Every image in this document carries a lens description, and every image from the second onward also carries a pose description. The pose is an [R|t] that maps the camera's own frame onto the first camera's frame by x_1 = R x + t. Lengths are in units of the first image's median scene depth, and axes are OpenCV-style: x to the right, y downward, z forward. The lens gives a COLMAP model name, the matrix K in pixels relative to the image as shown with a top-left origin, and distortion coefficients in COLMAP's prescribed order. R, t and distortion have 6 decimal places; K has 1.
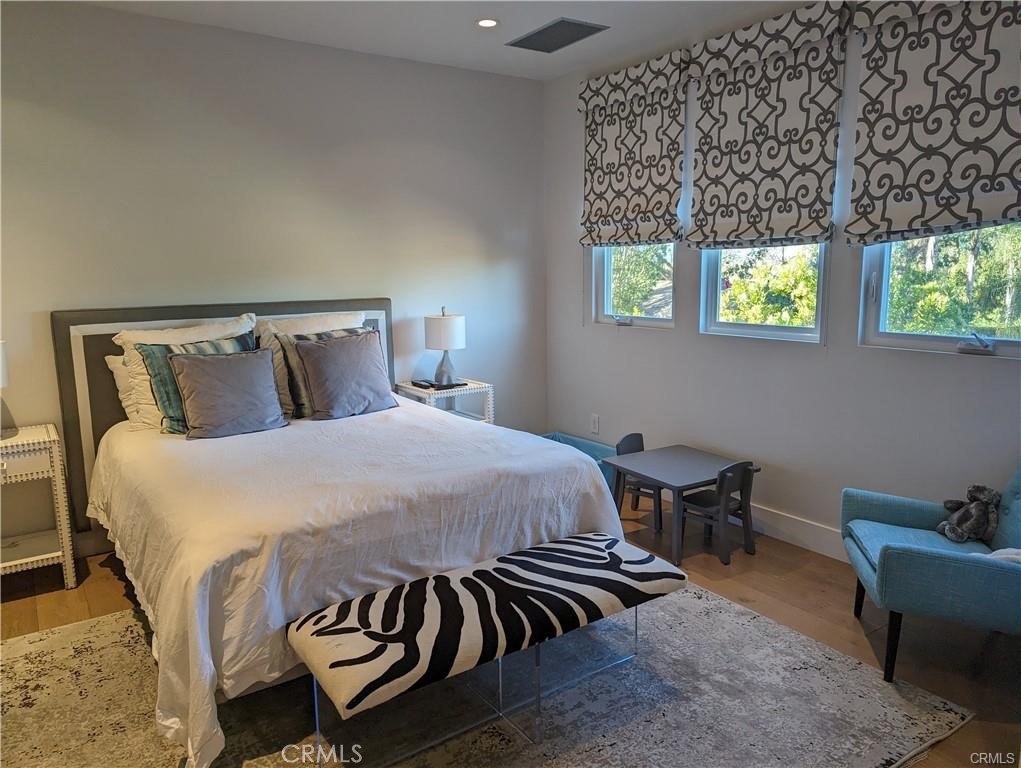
lens RADIAL K [[718.4, 0, 502.9], [0, 718.4, 385.2], [0, 0, 1]] dist [0.047565, -0.043376]
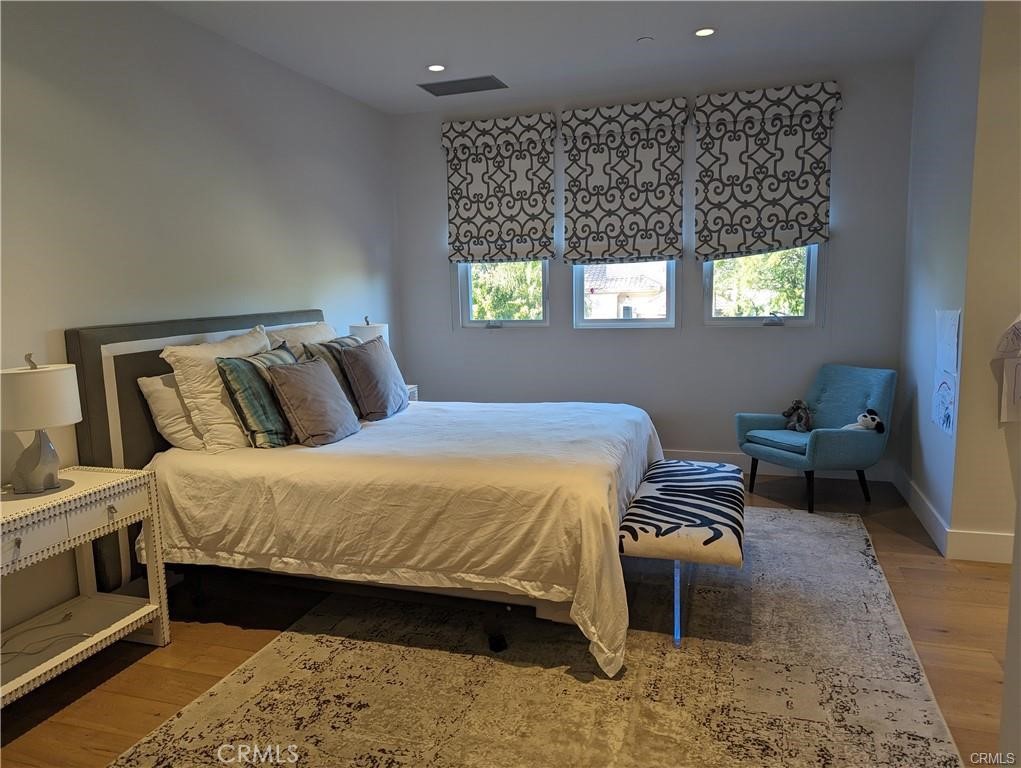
lens RADIAL K [[718.4, 0, 497.1], [0, 718.4, 392.8], [0, 0, 1]] dist [0.047565, -0.043376]
pose [[0.789433, -0.097254, 0.606084, -0.748962], [0.113773, 0.993443, 0.011220, 0.016432], [-0.603201, 0.060099, 0.795322, 0.053923]]
